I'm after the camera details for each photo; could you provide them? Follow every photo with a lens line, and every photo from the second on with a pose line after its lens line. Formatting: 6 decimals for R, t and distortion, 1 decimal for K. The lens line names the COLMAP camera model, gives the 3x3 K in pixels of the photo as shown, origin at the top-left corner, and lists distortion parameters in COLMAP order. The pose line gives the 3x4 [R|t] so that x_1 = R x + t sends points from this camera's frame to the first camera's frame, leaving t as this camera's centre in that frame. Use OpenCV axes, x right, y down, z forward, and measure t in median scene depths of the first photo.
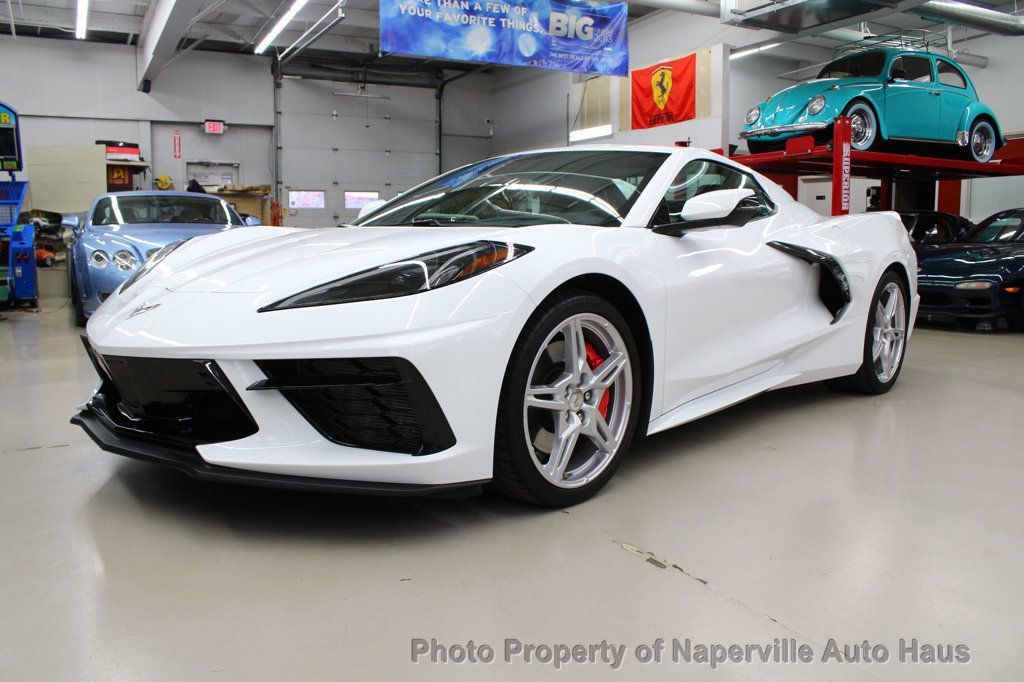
lens RADIAL K [[843.9, 0, 512.0], [0, 843.9, 341.0], [0, 0, 1]] dist [-0.072442, 0.010937]
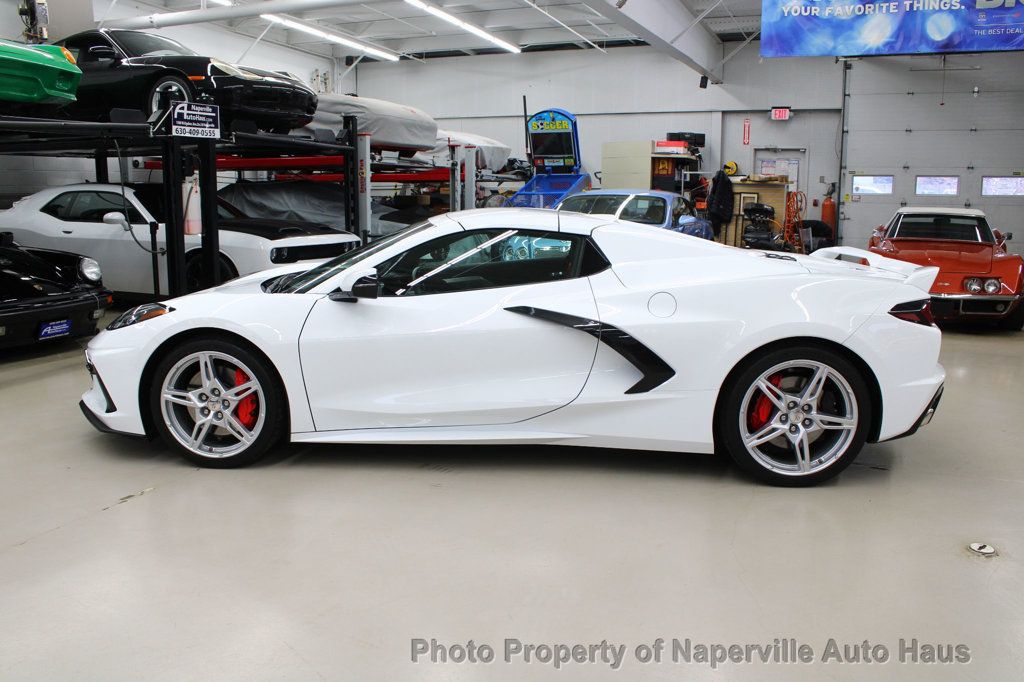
lens RADIAL K [[900.8, 0, 512.0], [0, 900.8, 341.0], [0, 0, 1]] dist [-0.135024, 0.136449]
pose [[0.629743, 0.133588, -0.765231, 0.458259], [-0.101535, 0.990806, 0.089410, -0.068911], [0.770140, 0.021393, 0.637517, 0.097722]]
